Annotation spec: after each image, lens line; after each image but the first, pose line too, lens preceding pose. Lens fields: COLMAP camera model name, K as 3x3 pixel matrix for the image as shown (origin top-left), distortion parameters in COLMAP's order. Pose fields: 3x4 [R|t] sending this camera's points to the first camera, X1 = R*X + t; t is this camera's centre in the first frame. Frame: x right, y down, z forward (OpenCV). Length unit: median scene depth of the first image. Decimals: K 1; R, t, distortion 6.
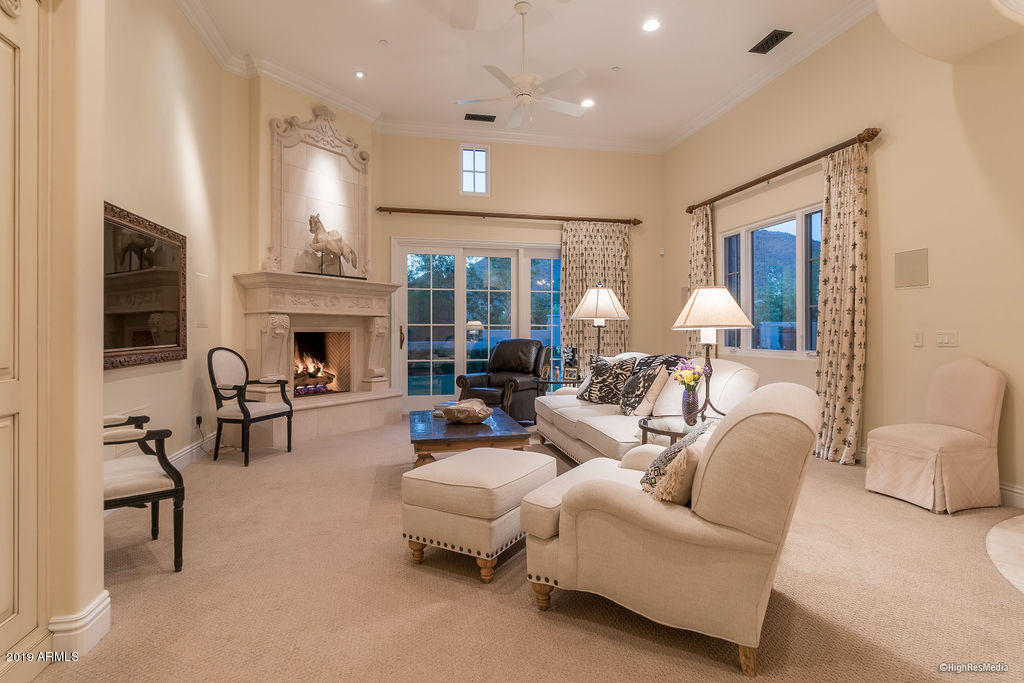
lens RADIAL K [[533.8, 0, 514.9], [0, 533.8, 334.2], [0, 0, 1]] dist [-0.000750, 0.001486]
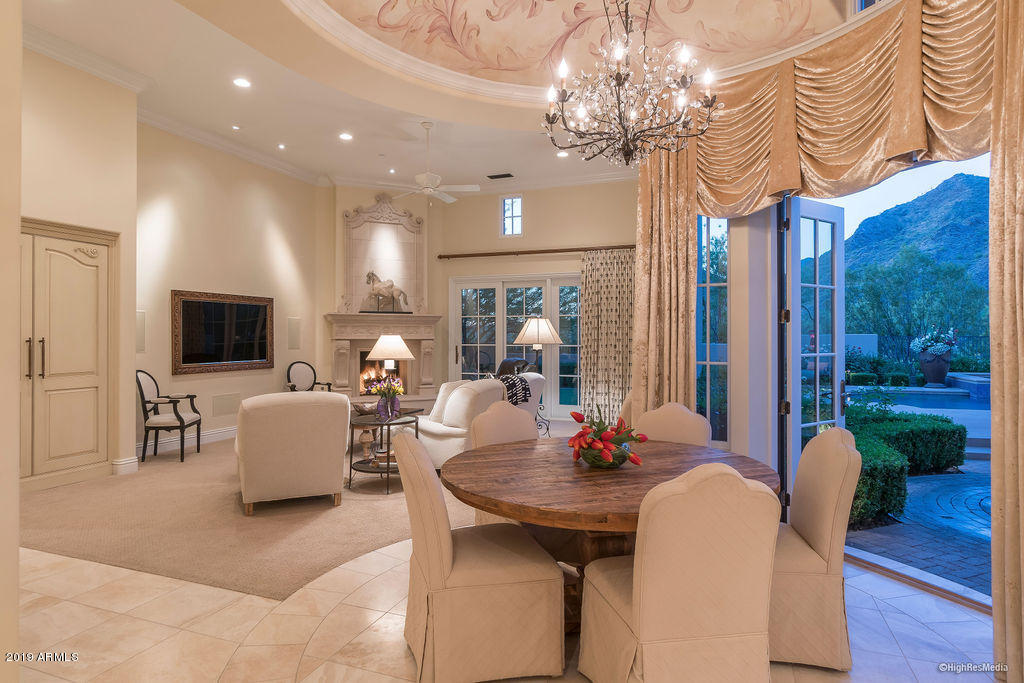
lens RADIAL K [[594.0, 0, 504.3], [0, 594.0, 345.9], [0, 0, 1]] dist [0.000353, -0.000617]
pose [[0.831328, 0.007702, -0.555729, 0.763180], [-0.003138, 0.999953, 0.009164, -0.032846], [0.555773, -0.005874, 0.831313, -0.137472]]
